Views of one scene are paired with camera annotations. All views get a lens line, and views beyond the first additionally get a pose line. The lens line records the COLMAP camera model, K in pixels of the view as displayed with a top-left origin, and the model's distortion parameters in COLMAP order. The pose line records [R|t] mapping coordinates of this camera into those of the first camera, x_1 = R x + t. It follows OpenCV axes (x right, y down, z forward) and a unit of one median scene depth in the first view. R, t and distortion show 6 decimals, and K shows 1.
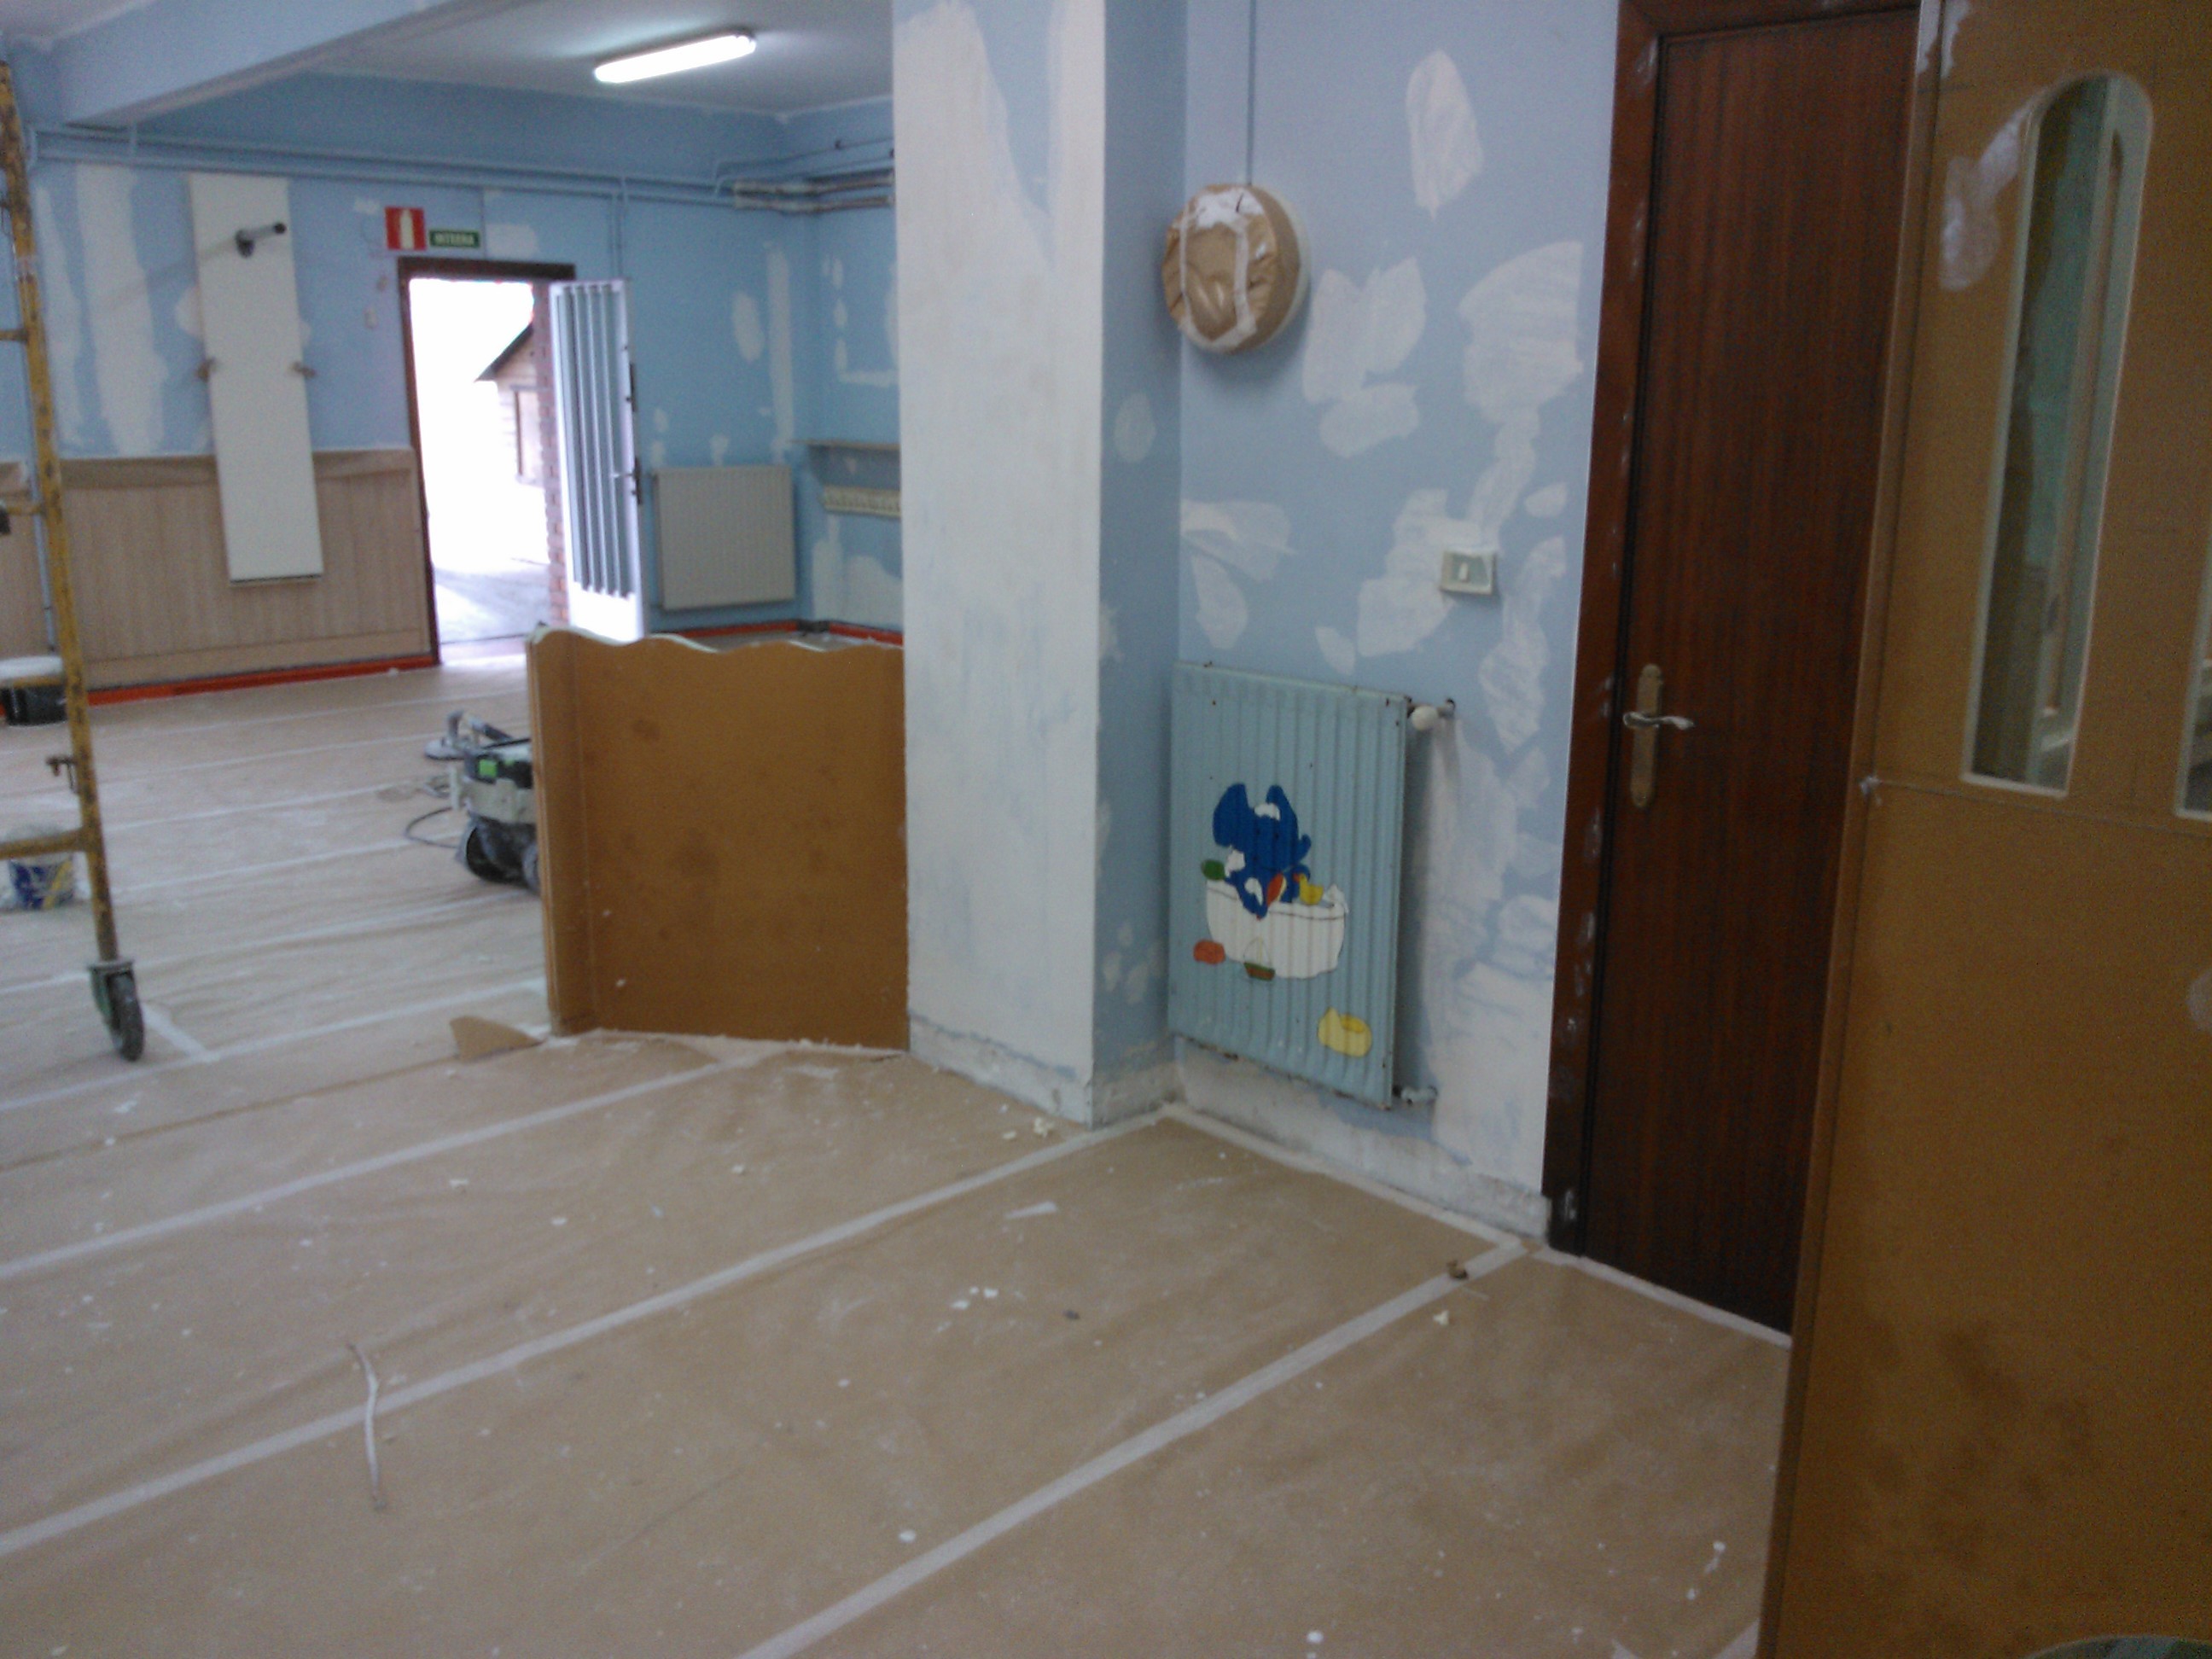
lens RADIAL K [[1932.0, 0, 1106.0], [0, 1932.0, 829.5], [0, 0, 1]] dist [0.101099, -0.416958]
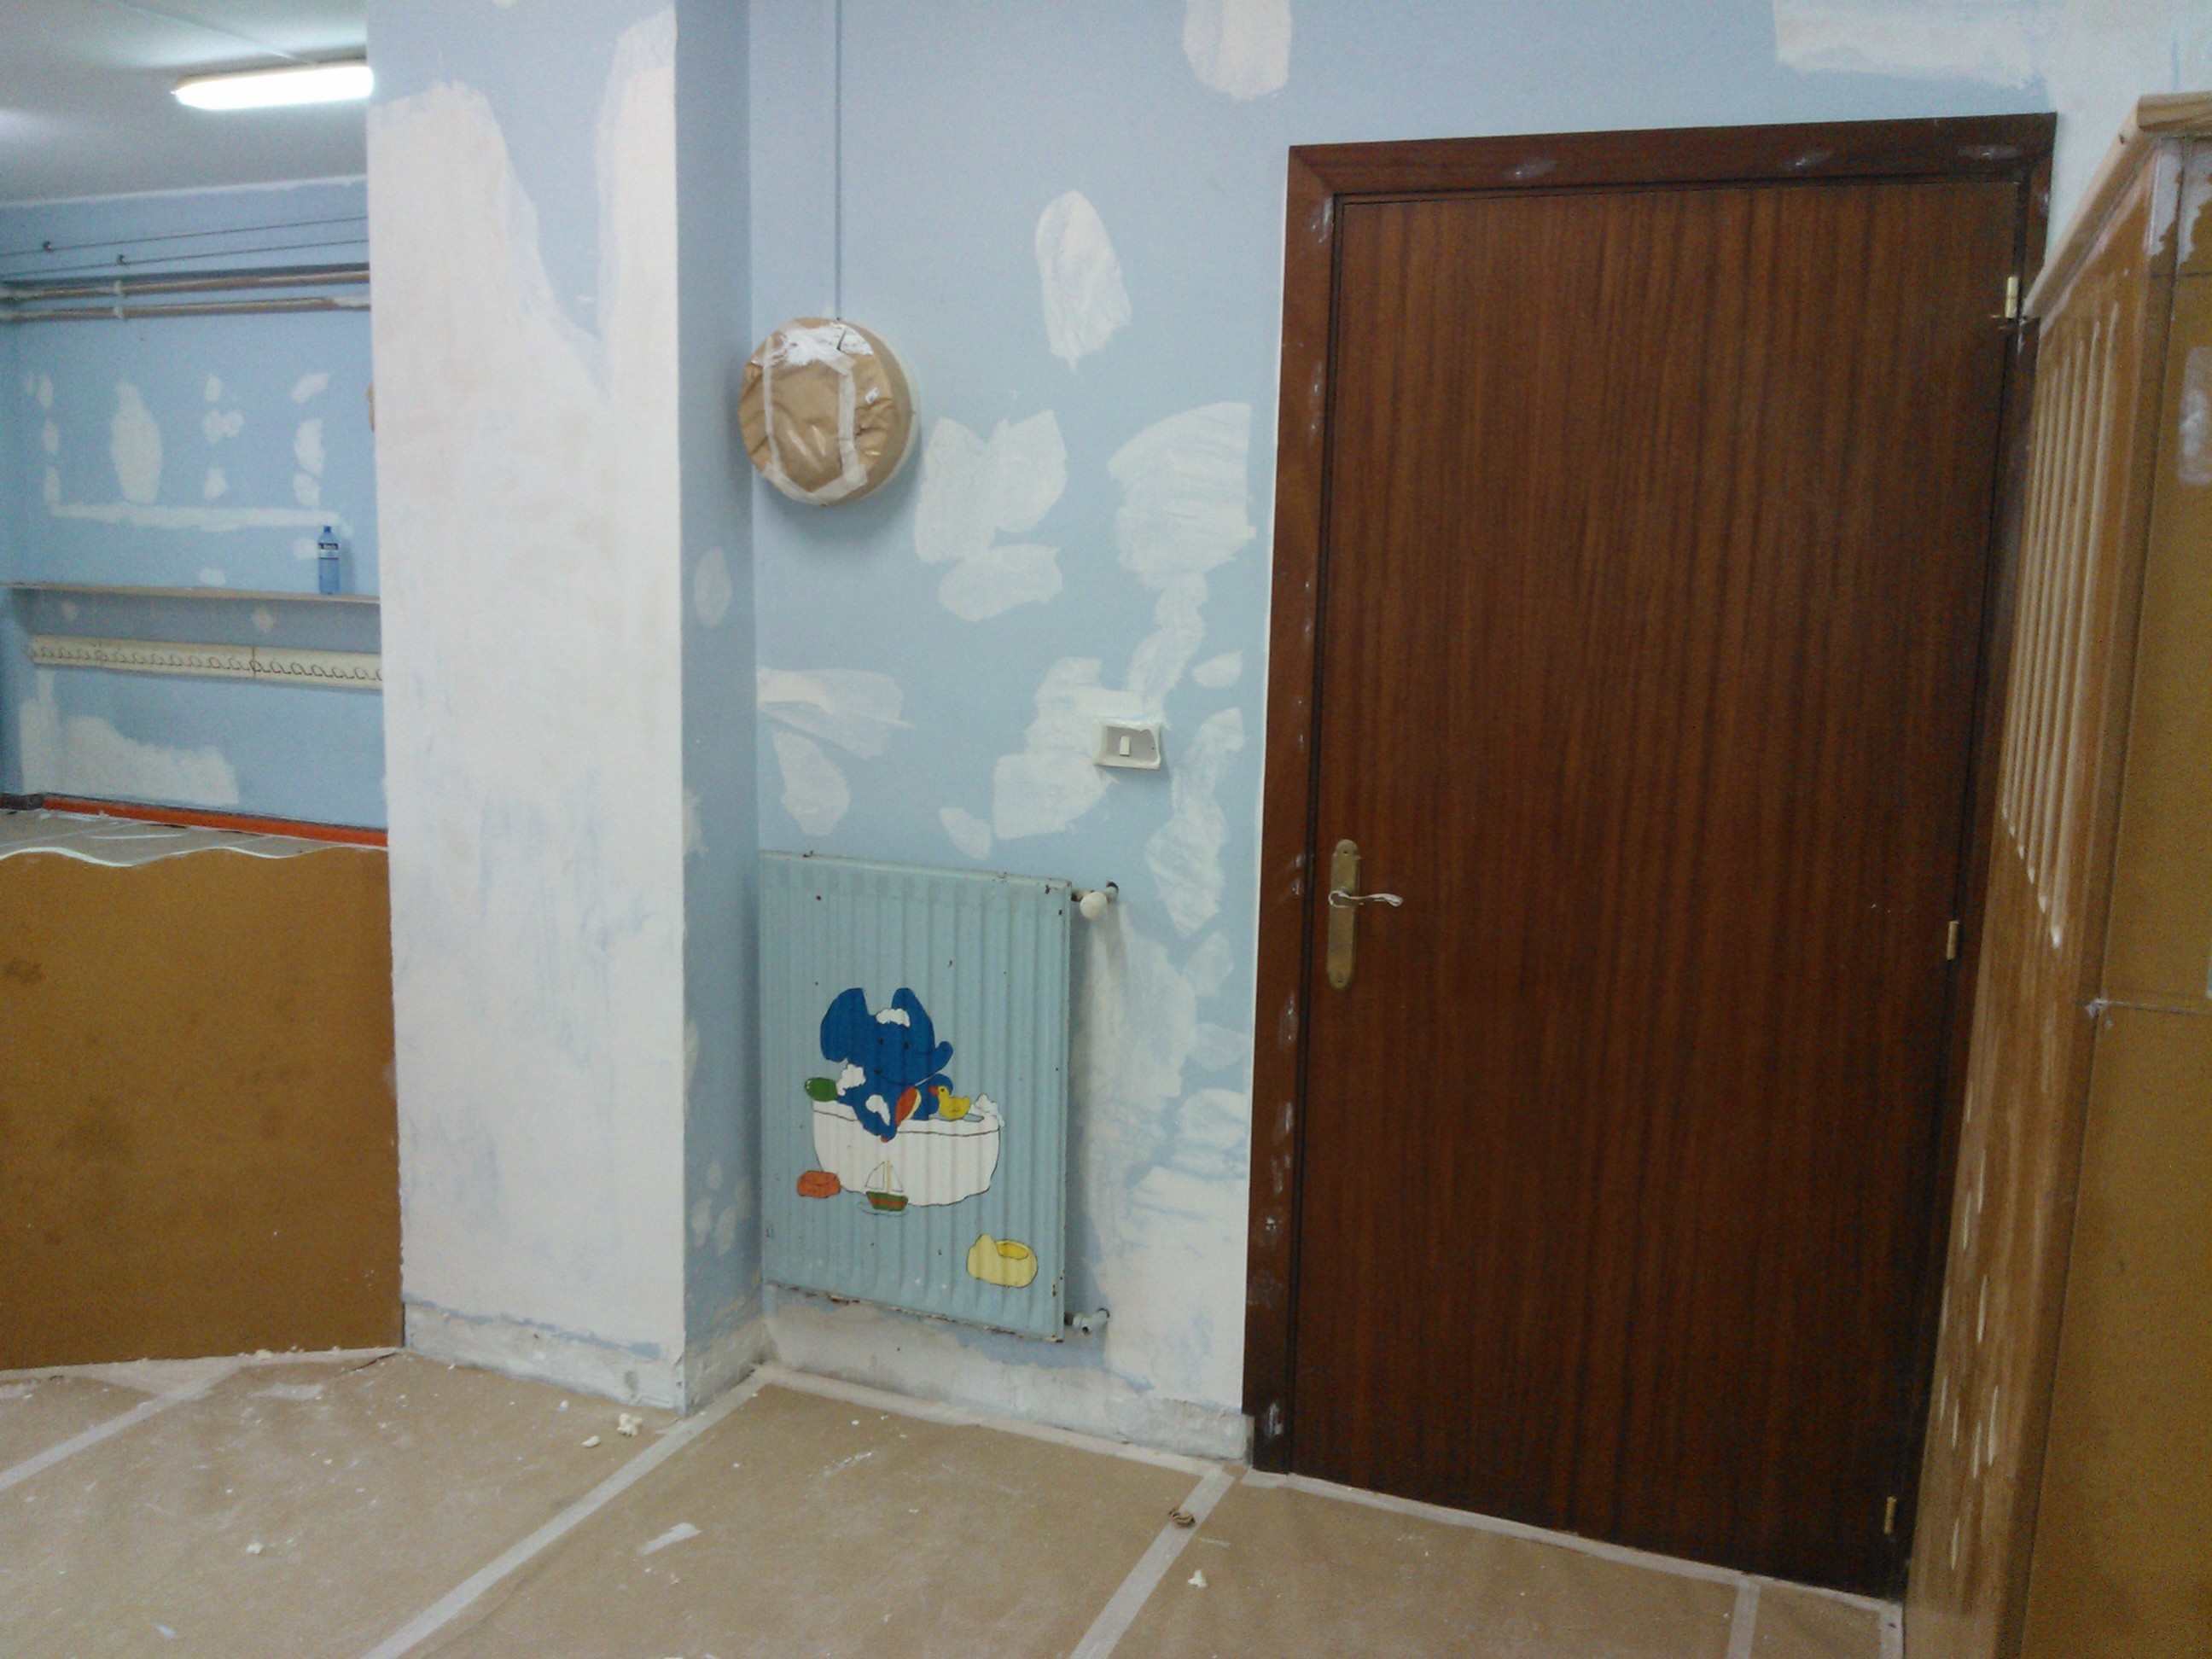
lens RADIAL K [[1905.8, 0, 1112.3], [0, 1905.8, 814.0], [0, 0, 1]] dist [0.061800, -0.189163]
pose [[0.907660, -0.044136, 0.417378, -0.189117], [0.075204, 0.995464, -0.058278, -0.044617], [-0.412913, 0.084285, 0.906862, 0.167407]]
